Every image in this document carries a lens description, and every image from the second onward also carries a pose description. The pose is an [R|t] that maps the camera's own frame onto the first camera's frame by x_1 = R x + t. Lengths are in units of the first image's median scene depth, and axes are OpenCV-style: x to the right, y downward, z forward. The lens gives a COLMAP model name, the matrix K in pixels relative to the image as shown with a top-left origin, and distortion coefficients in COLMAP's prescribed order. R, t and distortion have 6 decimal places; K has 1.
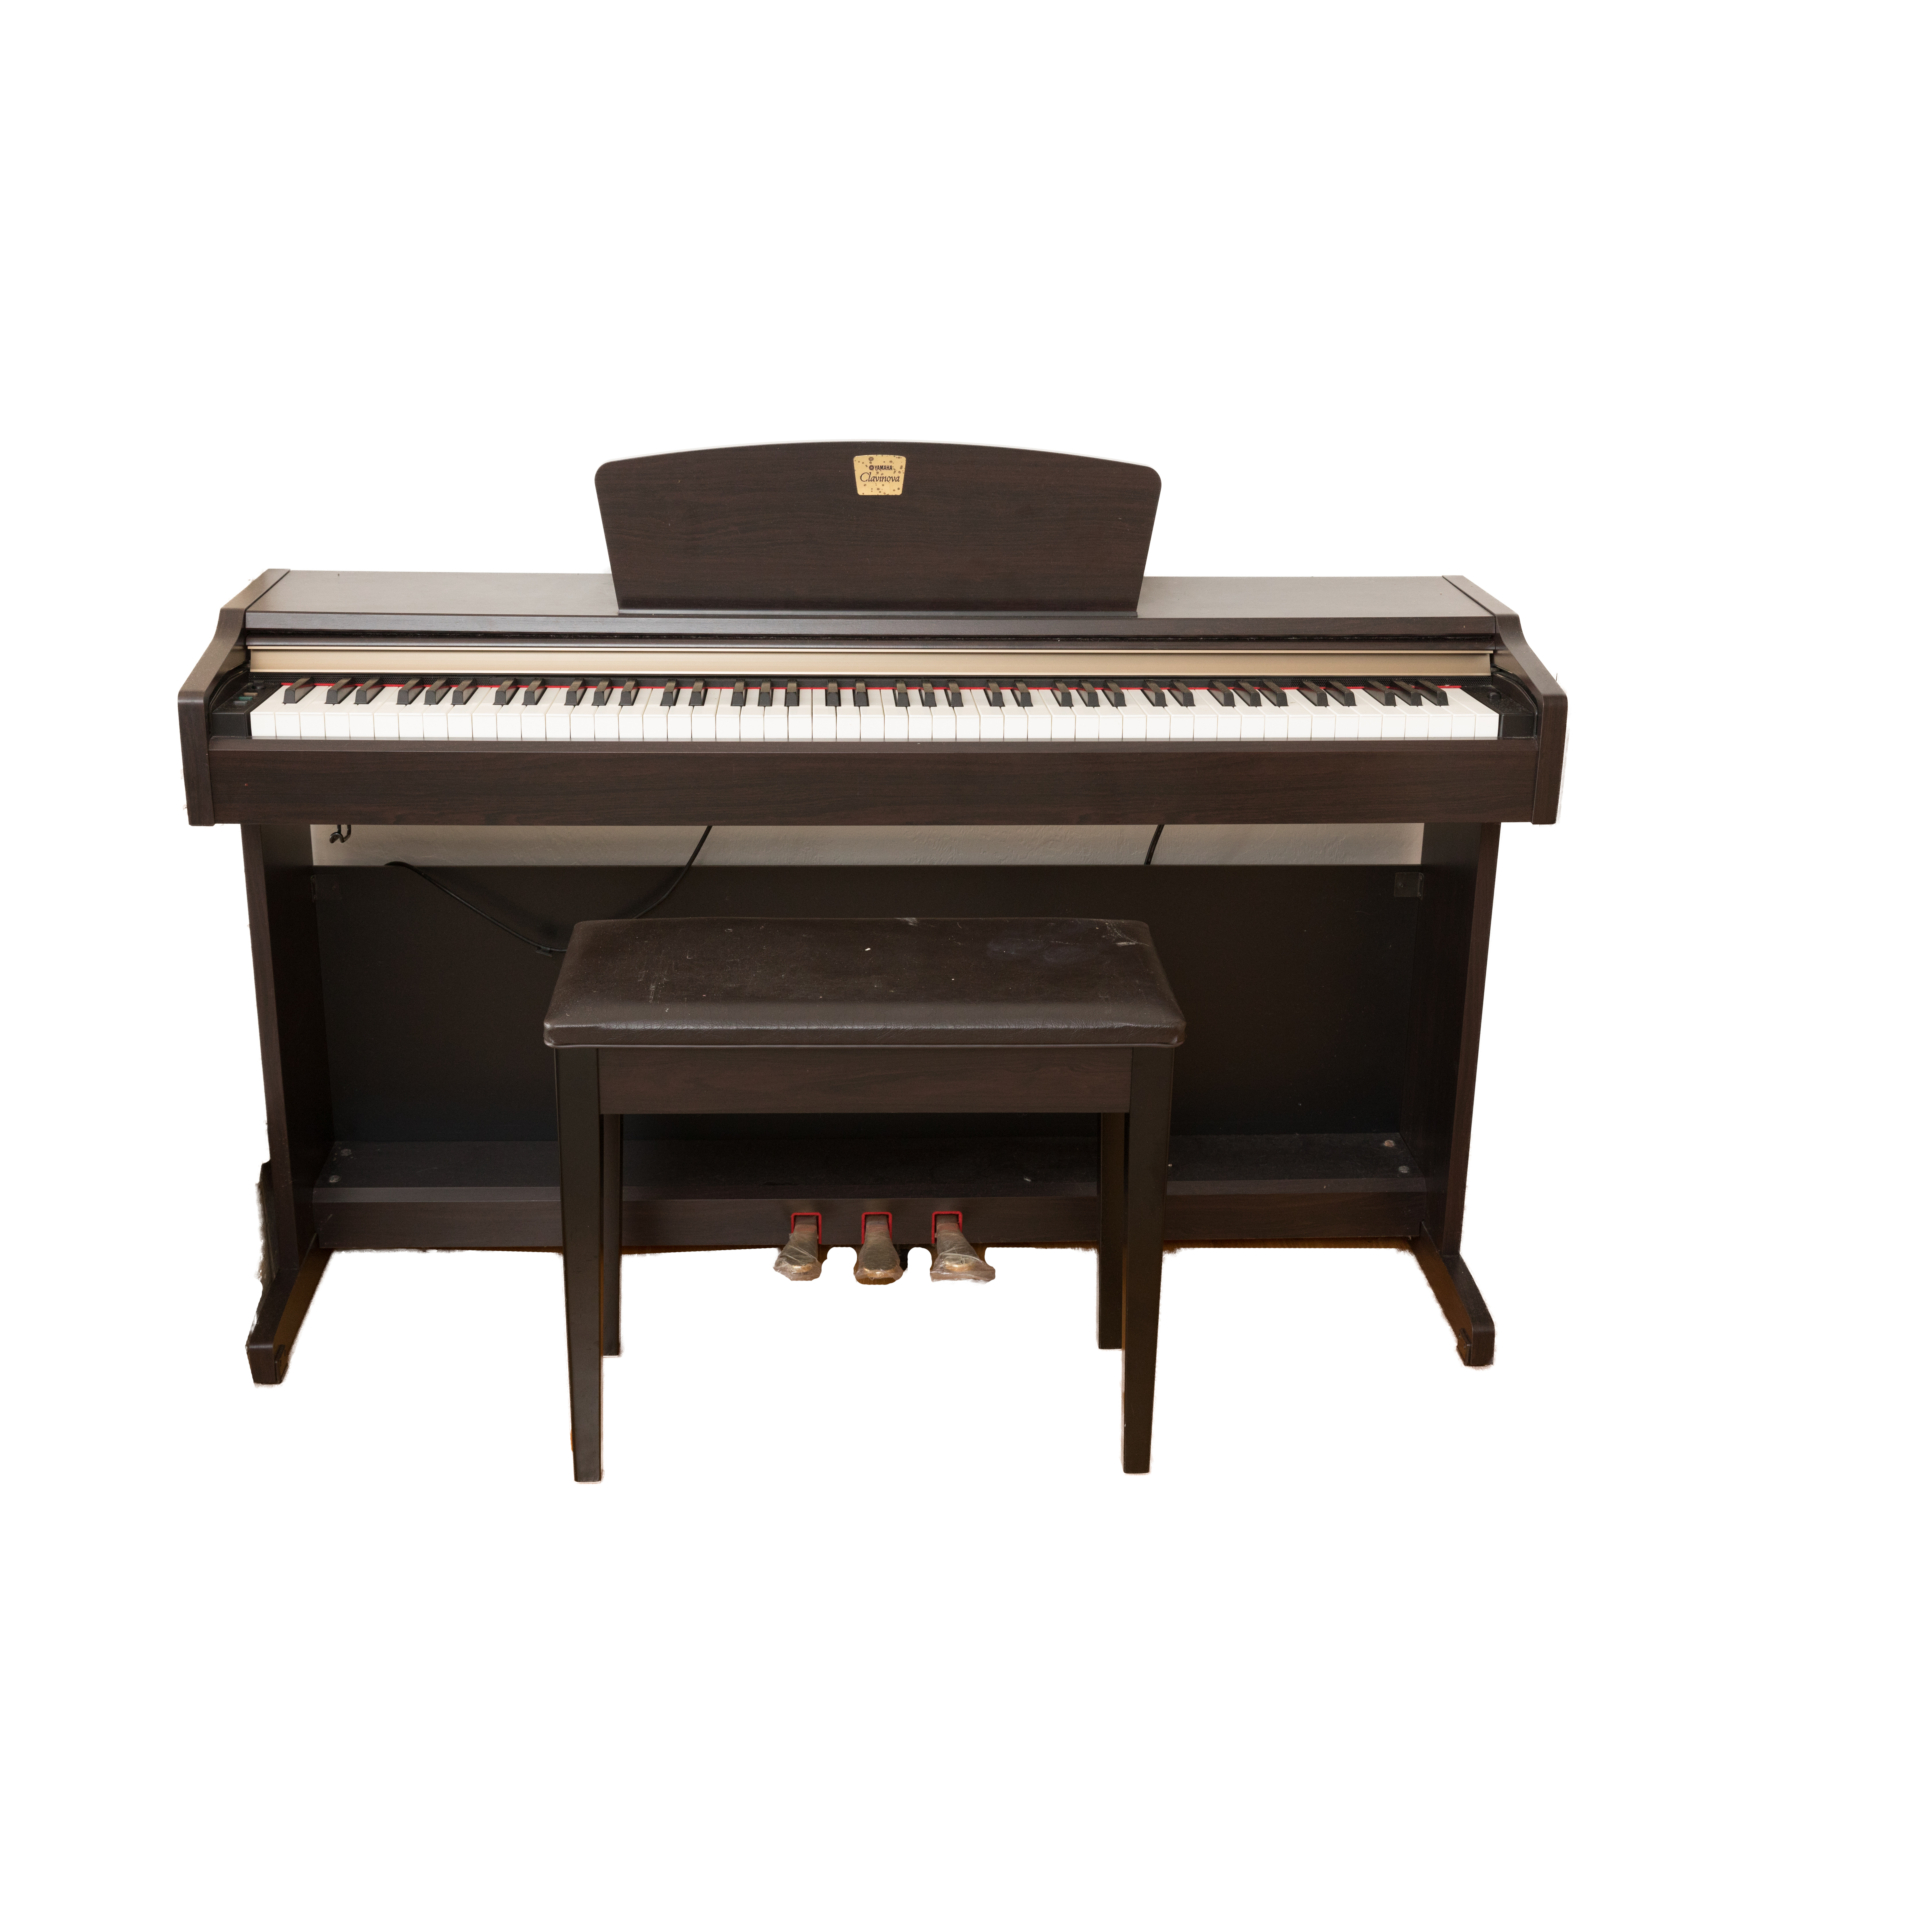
lens RADIAL K [[2722.6, 0, 966.0], [0, 2722.6, 966.0], [0, 0, 1]] dist [-0.016746, -0.025090]
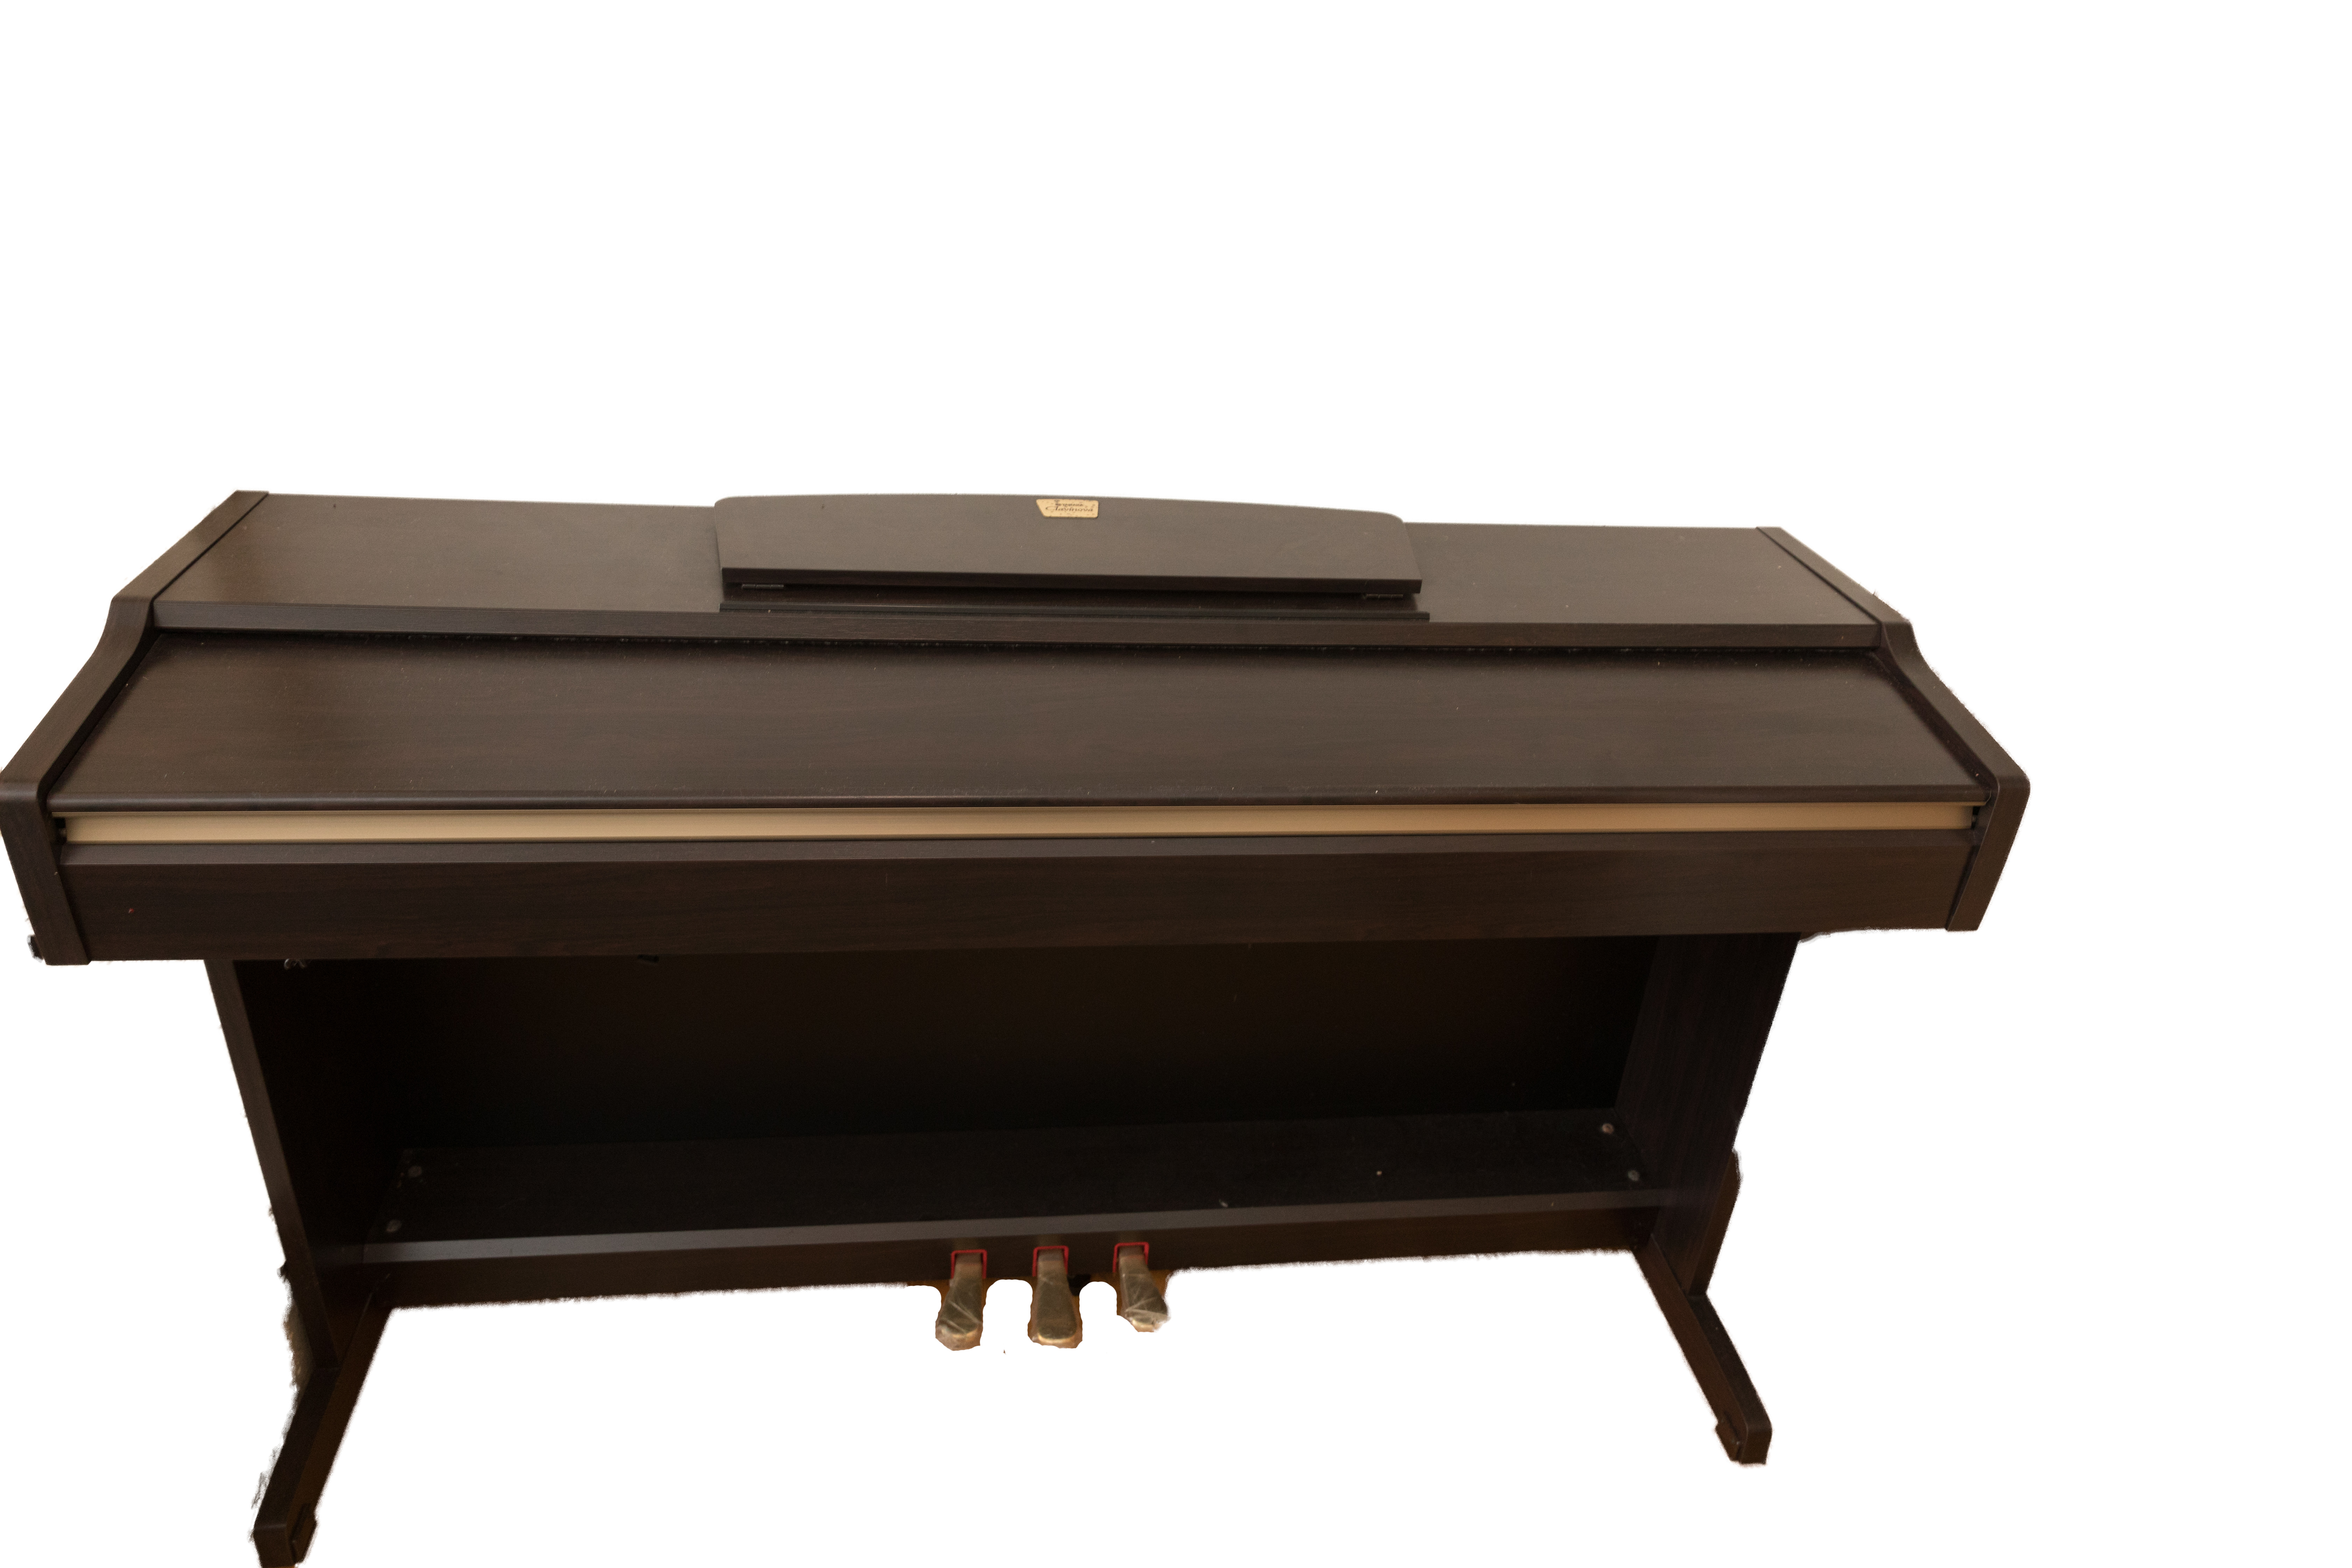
lens RADIAL K [[1673.8, 0, 1176.0], [0, 1673.8, 784.0], [0, 0, 1]] dist [0.005361, 0.000506]
pose [[0.995481, 0.012316, 0.094160, -0.047074], [-0.028758, 0.984092, 0.175317, -0.155590], [-0.090503, -0.177233, 0.979999, 0.523298]]
